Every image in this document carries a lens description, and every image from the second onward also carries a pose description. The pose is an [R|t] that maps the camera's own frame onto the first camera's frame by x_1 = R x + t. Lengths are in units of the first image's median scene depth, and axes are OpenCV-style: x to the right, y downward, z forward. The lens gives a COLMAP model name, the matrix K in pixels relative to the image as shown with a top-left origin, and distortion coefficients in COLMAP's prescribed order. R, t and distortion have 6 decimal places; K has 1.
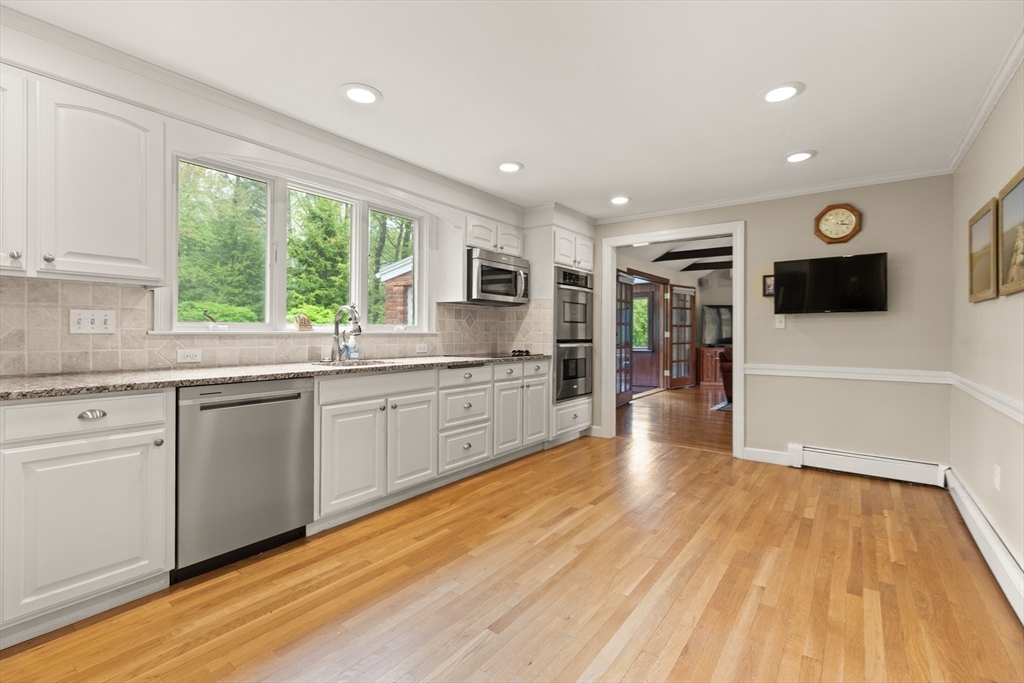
lens RADIAL K [[466.8, 0, 519.1], [0, 466.8, 335.2], [0, 0, 1]] dist [0.005006, 0.000178]
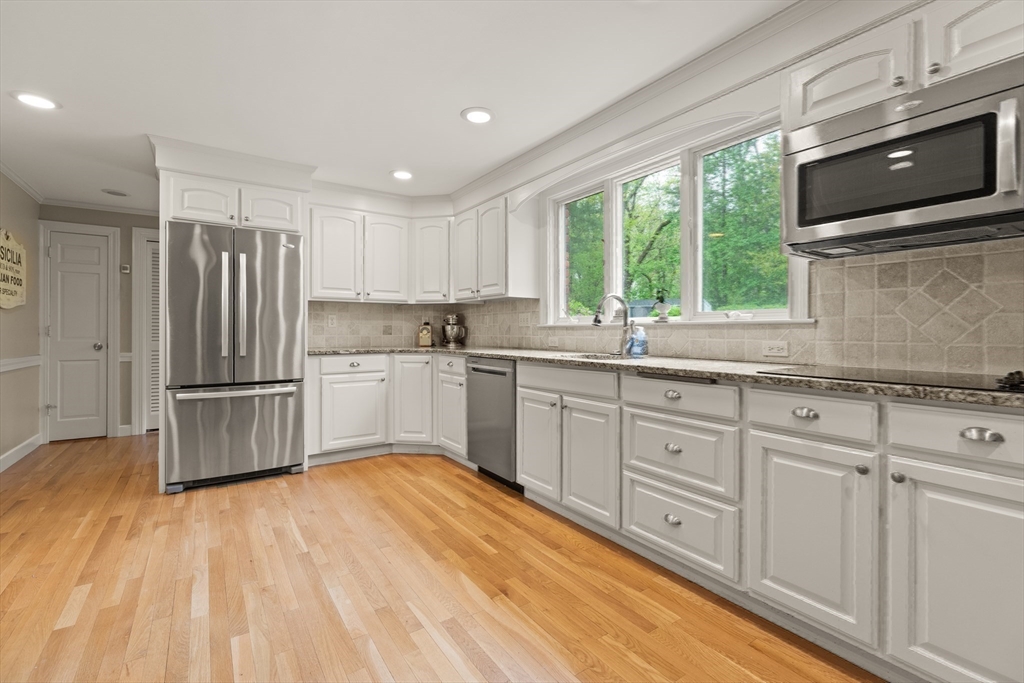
lens RADIAL K [[459.6, 0, 515.3], [0, 459.6, 332.5], [0, 0, 1]] dist [0.003193, 0.000422]
pose [[-0.340214, -0.002828, -0.940344, 0.598560], [-0.007957, 0.999968, -0.000128, 0.015747], [0.940314, 0.007439, -0.340226, 1.266054]]
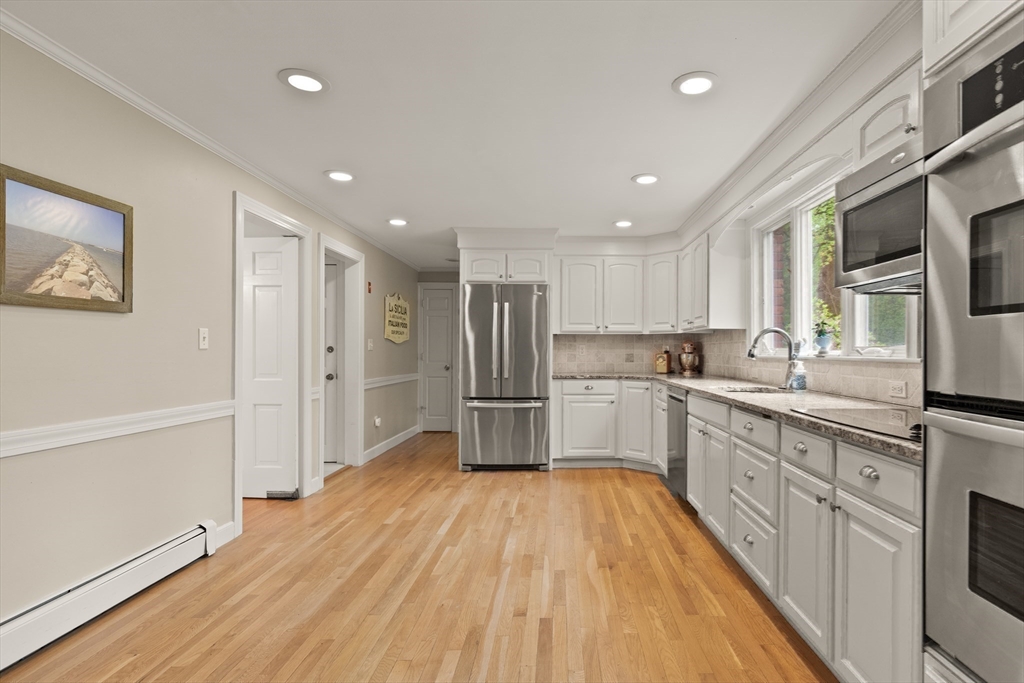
lens RADIAL K [[509.9, 0, 562.3], [0, 509.9, 352.3], [0, 0, 1]] dist [-0.001371, -0.000079]
pose [[-0.805163, -0.006259, -0.593021, 0.622323], [-0.010237, 0.999942, 0.003345, -0.015851], [0.592966, 0.008764, -0.805180, 1.753281]]
